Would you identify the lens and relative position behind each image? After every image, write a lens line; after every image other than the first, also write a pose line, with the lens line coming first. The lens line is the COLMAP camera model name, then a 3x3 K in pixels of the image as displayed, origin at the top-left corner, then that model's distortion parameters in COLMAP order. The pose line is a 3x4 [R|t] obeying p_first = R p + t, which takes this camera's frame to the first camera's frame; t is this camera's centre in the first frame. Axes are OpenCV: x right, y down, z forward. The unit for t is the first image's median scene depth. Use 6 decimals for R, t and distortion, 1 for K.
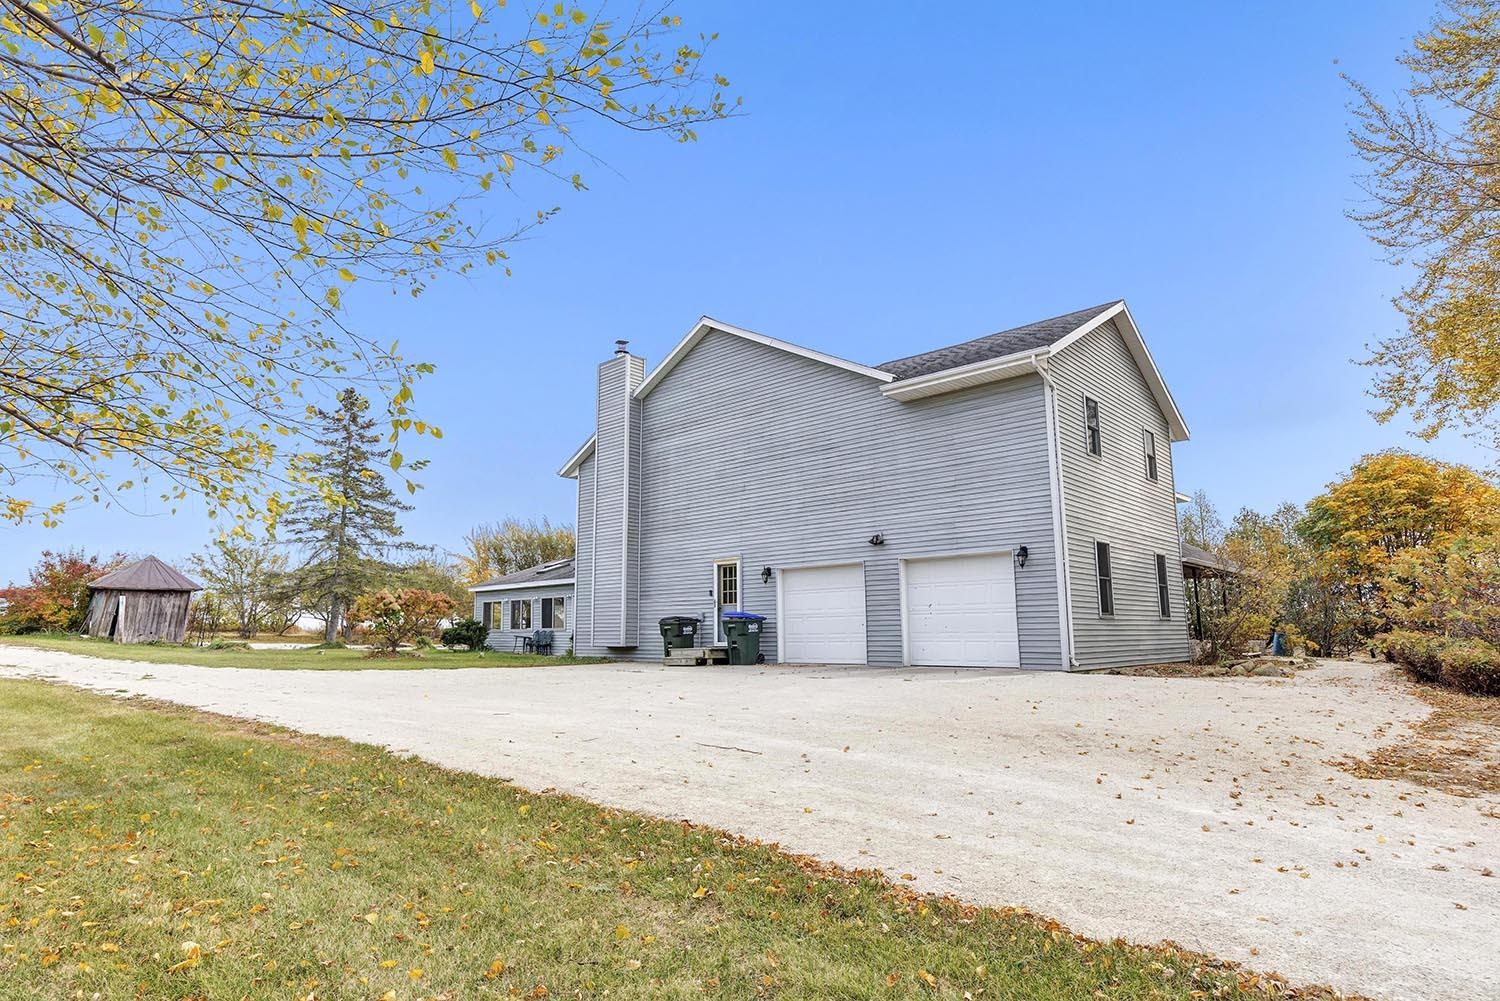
lens RADIAL K [[804.3, 0, 747.7], [0, 804.3, 504.2], [0, 0, 1]] dist [-0.001225, -0.000013]
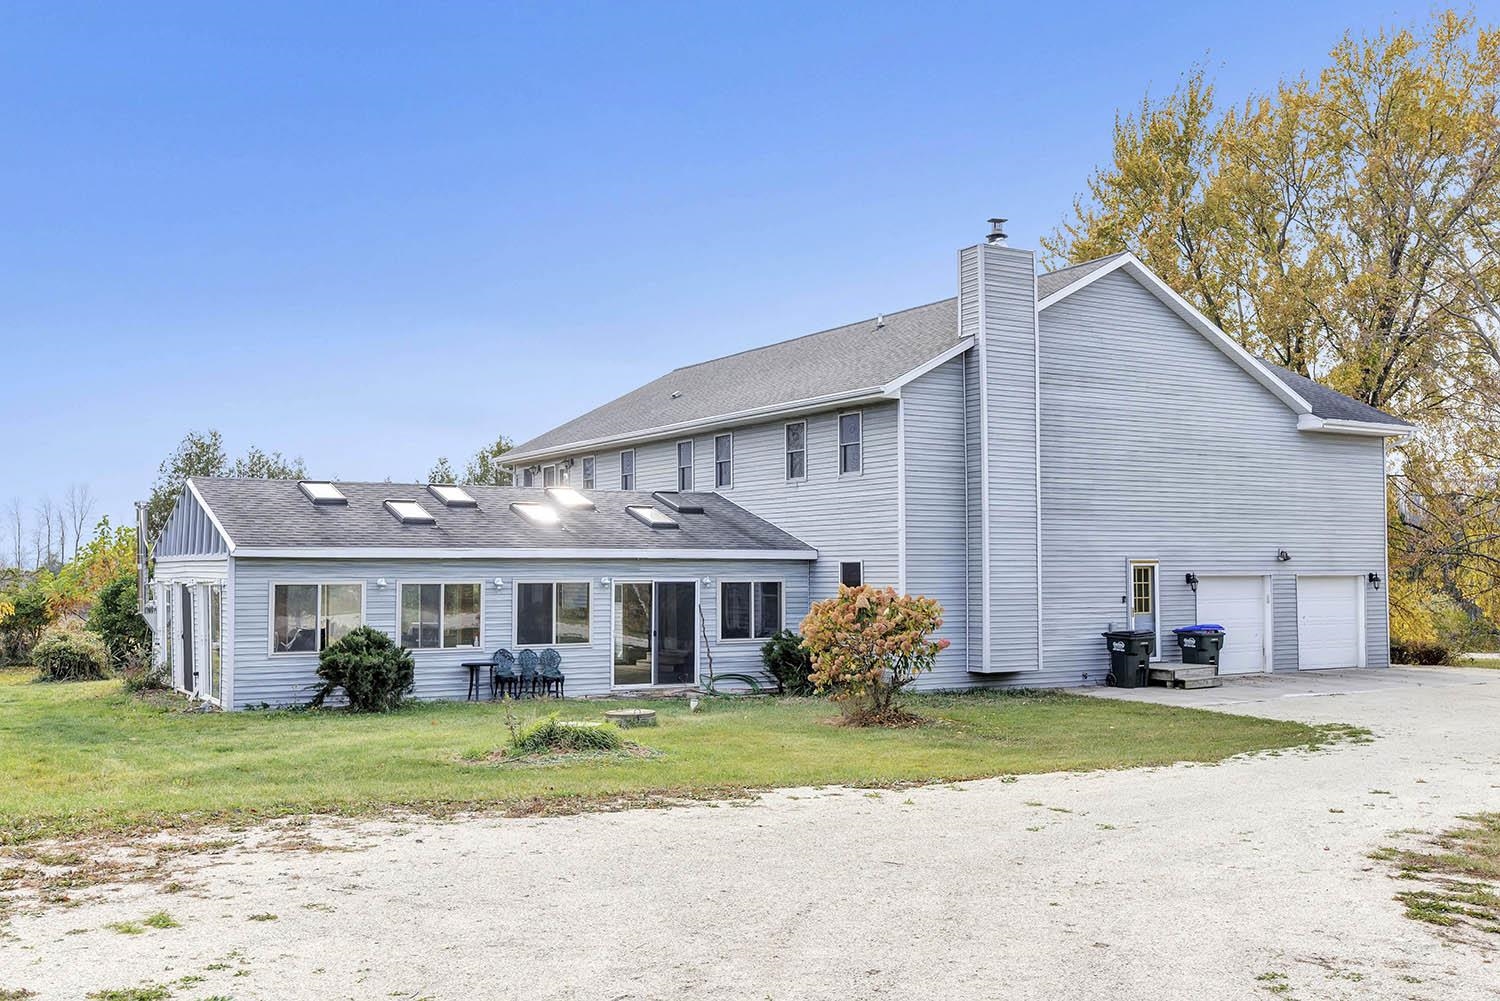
lens RADIAL K [[1467.9, 0, 751.1], [0, 1467.9, 499.3], [0, 0, 1]] dist [-0.004686, 0.000000]
pose [[0.270119, 0.048071, 0.961626, -1.607439], [-0.156194, 0.987711, -0.005500, 0.077496], [-0.950073, -0.148715, 0.274308, 0.965997]]
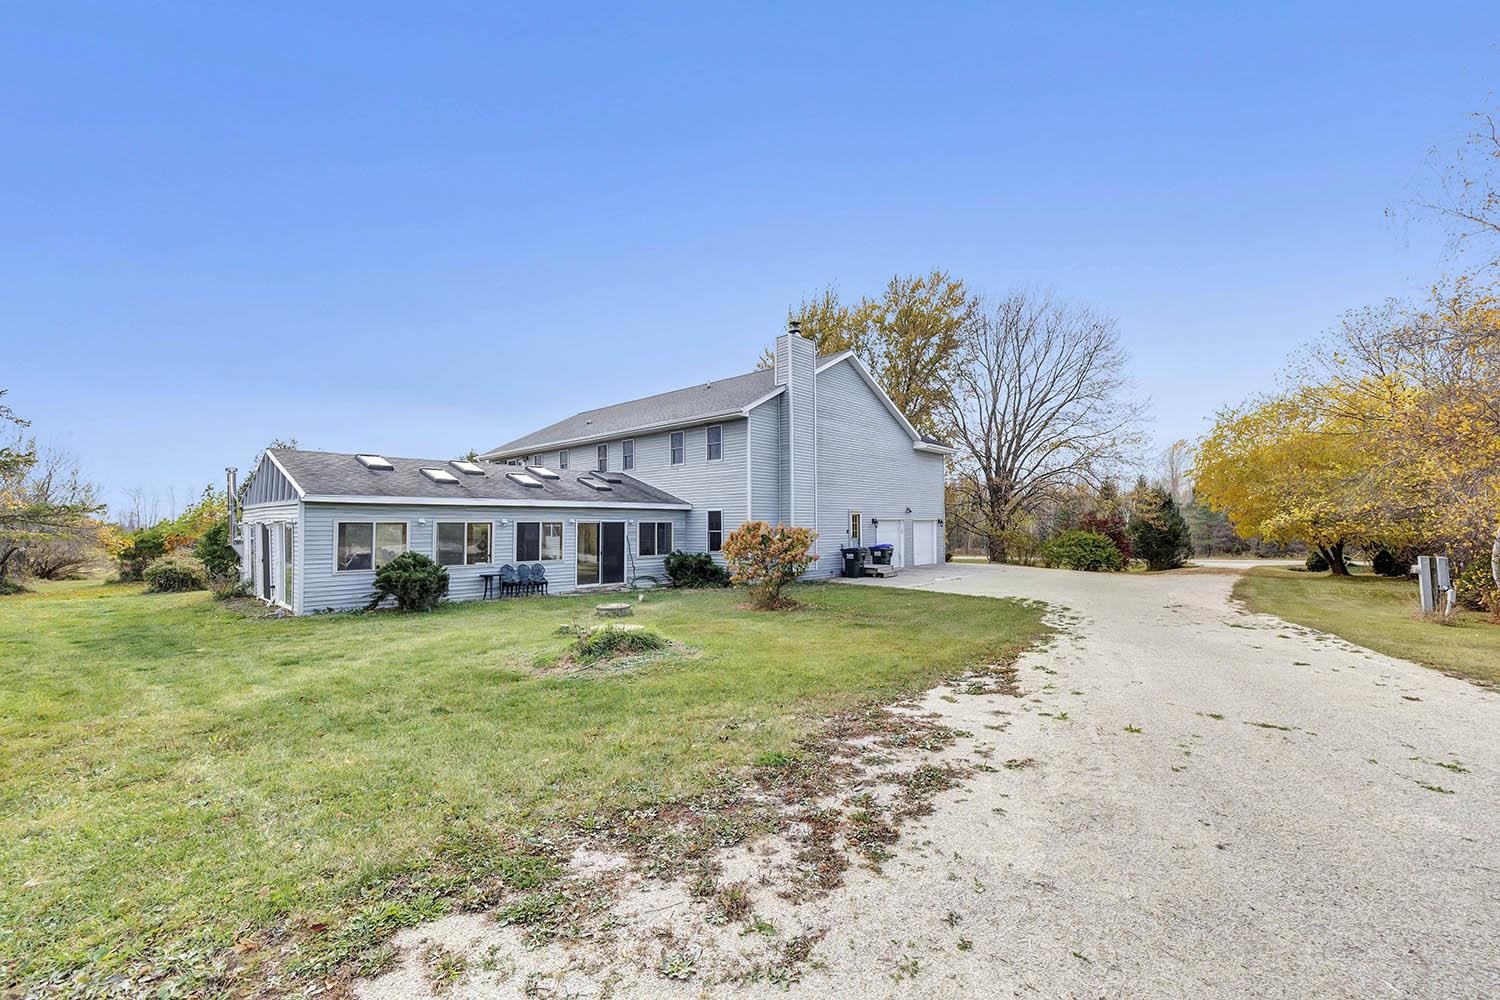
lens RADIAL K [[617.8, 0, 755.2], [0, 617.8, 502.5], [0, 0, 1]] dist [0.002217, 0.000317]
pose [[-0.012358, 0.036719, 0.999249, -1.262036], [-0.159352, 0.986482, -0.038221, 0.130088], [-0.987144, -0.159705, -0.006340, 1.196873]]
